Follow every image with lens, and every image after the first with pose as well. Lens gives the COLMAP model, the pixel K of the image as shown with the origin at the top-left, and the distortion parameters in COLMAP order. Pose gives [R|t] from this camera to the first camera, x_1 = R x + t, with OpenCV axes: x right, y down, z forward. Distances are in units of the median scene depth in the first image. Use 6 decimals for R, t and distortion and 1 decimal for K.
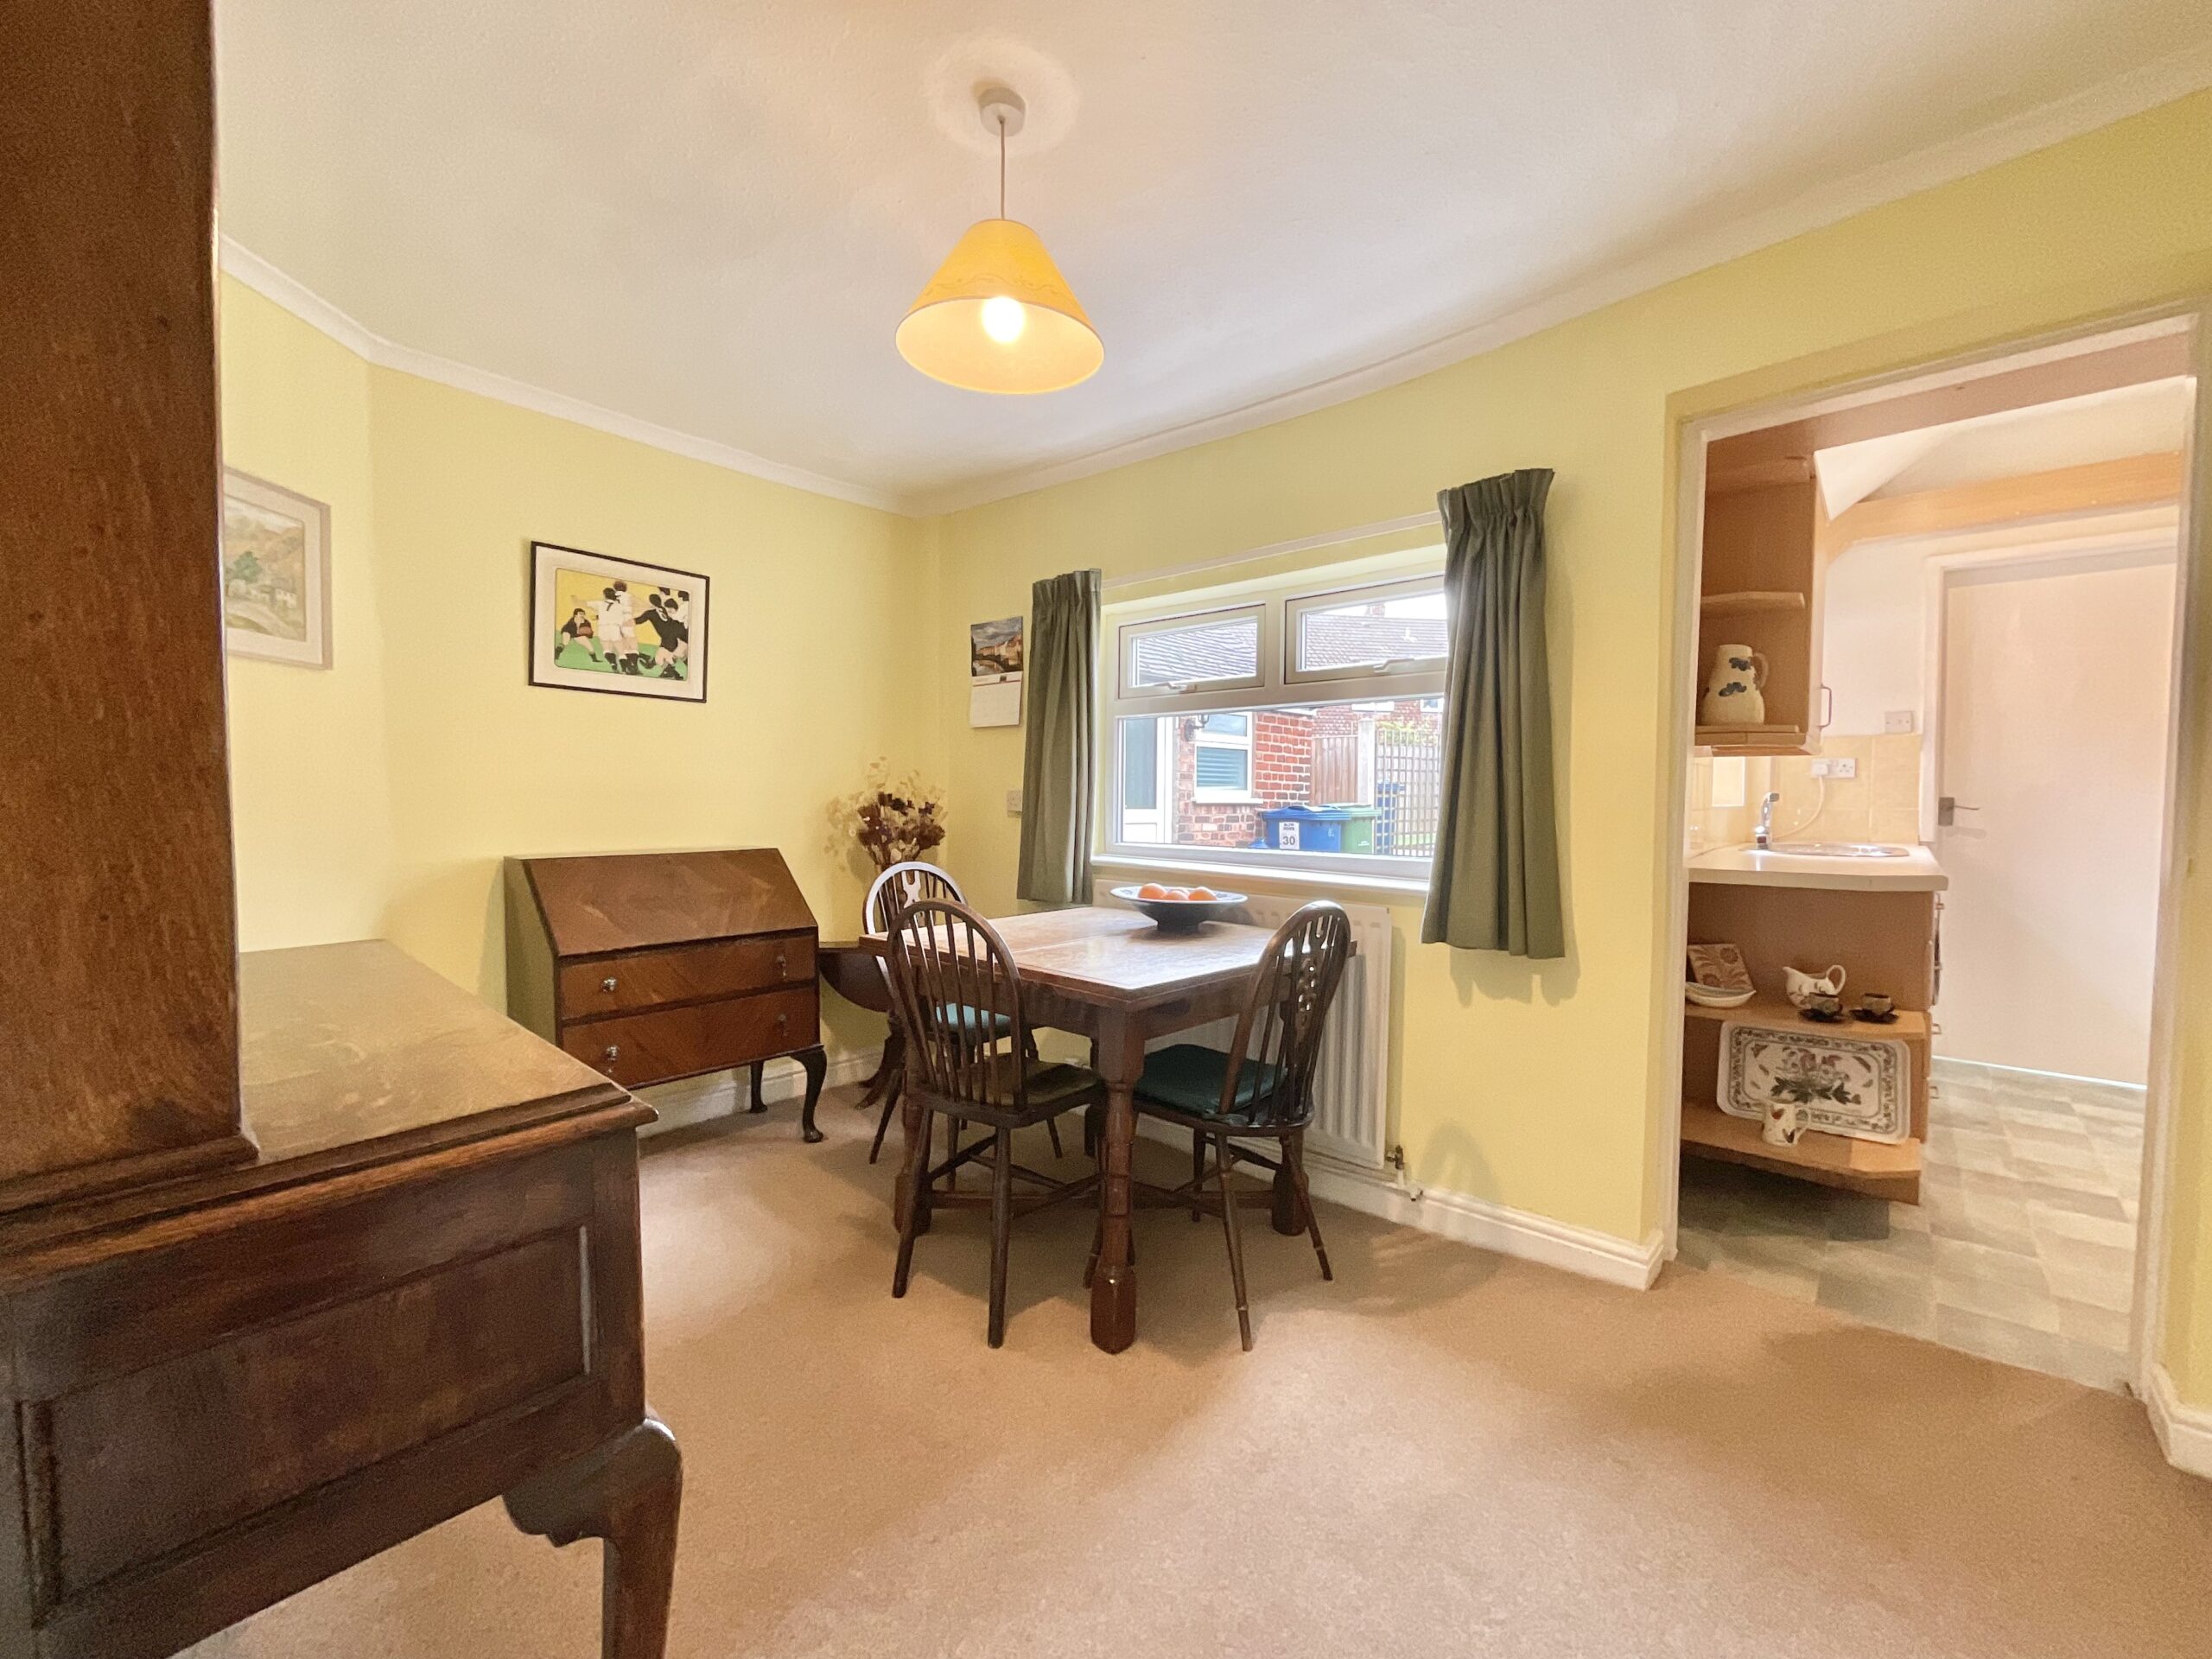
lens RADIAL K [[904.3, 0, 1097.6], [0, 904.3, 827.5], [0, 0, 1]] dist [-0.000326, 0.002039]
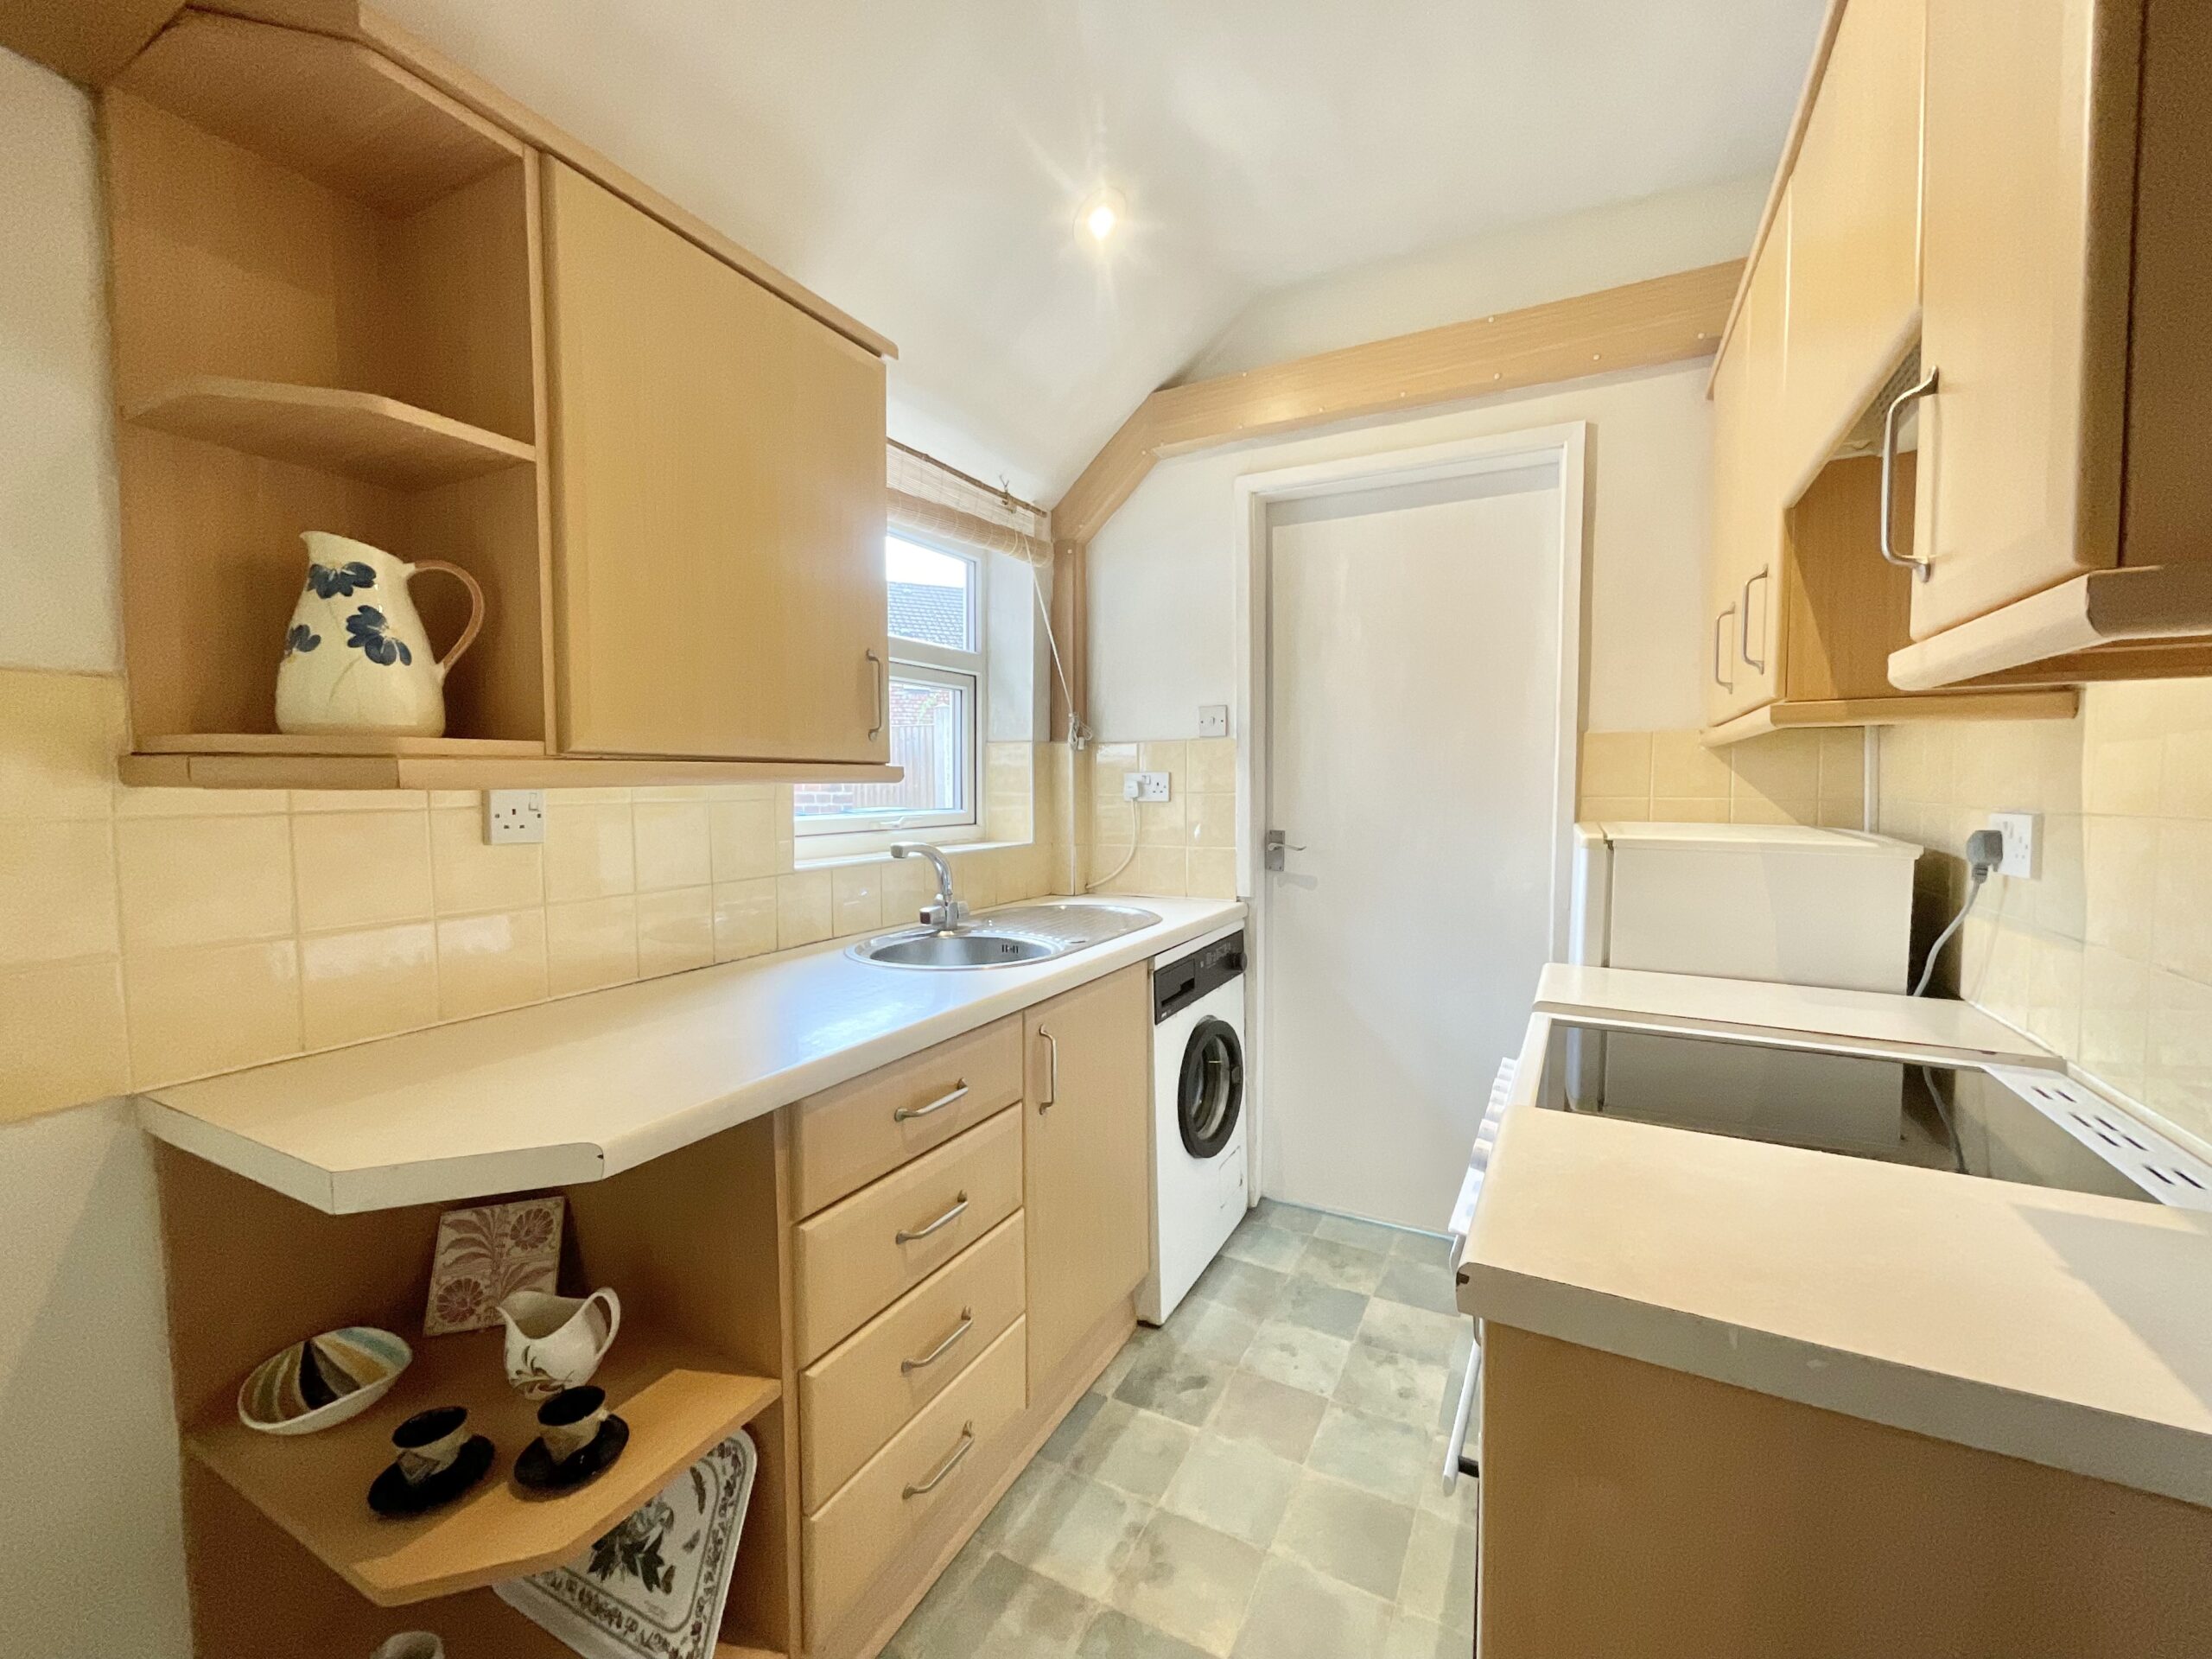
lens RADIAL K [[904.3, 0, 1106.2], [0, 904.3, 833.9], [0, 0, 1]] dist [-0.000326, 0.002039]
pose [[0.970113, -0.017734, 0.242006, 0.327205], [0.012233, 0.999632, 0.024215, -0.025055], [-0.242346, -0.020531, 0.969972, 0.182288]]
